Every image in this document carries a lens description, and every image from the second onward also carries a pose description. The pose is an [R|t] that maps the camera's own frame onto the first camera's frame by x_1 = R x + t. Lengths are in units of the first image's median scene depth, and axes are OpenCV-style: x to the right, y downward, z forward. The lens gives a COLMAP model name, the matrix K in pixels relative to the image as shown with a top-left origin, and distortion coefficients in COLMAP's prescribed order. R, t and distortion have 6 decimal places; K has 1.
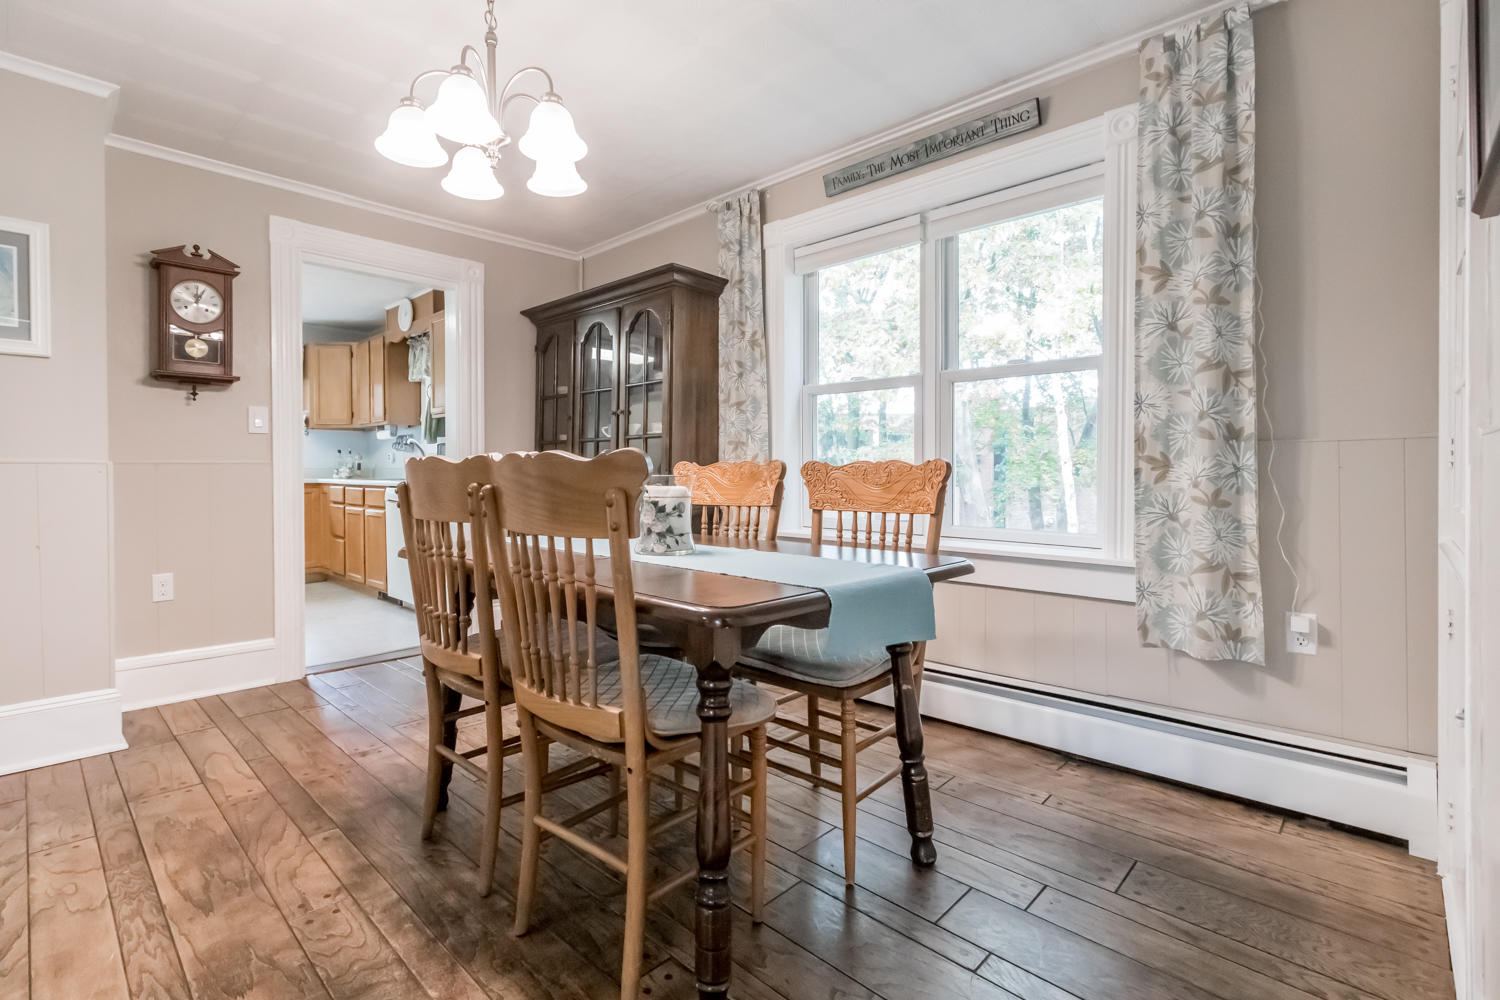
lens RADIAL K [[699.9, 0, 734.0], [0, 699.9, 476.2], [0, 0, 1]] dist [0.001851, 0.000370]
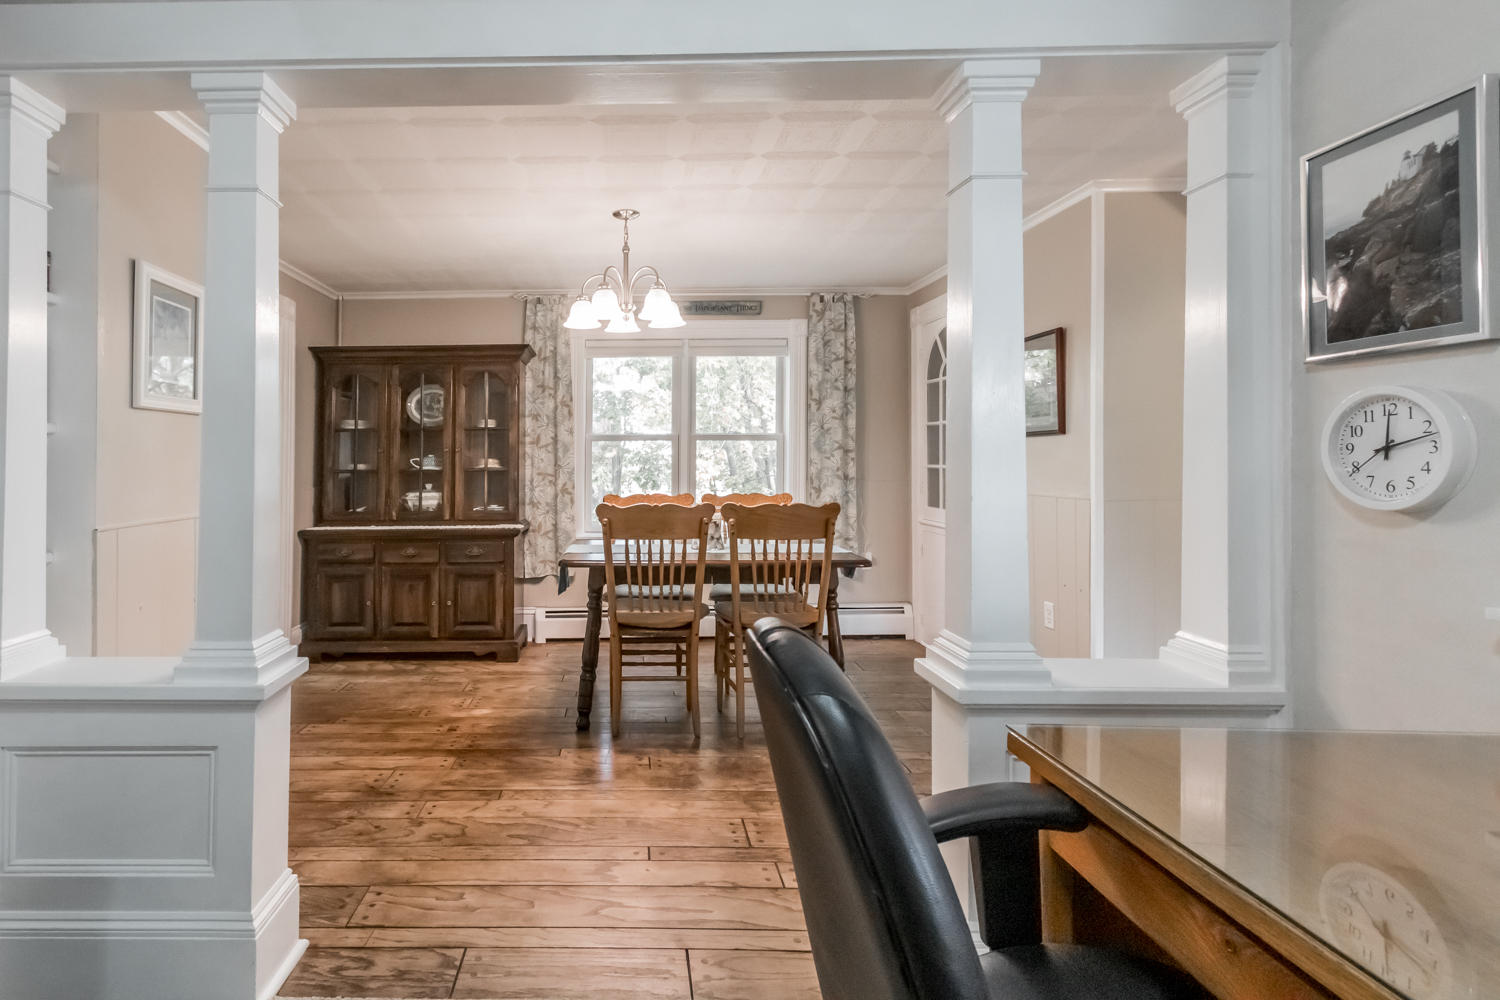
lens RADIAL K [[731.0, 0, 610.8], [0, 731.0, 459.1], [0, 0, 1]] dist [0.000860, 0.000132]
pose [[0.733481, 0.001191, 0.679709, -1.409121], [0.009569, 0.999881, -0.012079, -0.093992], [-0.679643, 0.015364, 0.733382, -0.219225]]
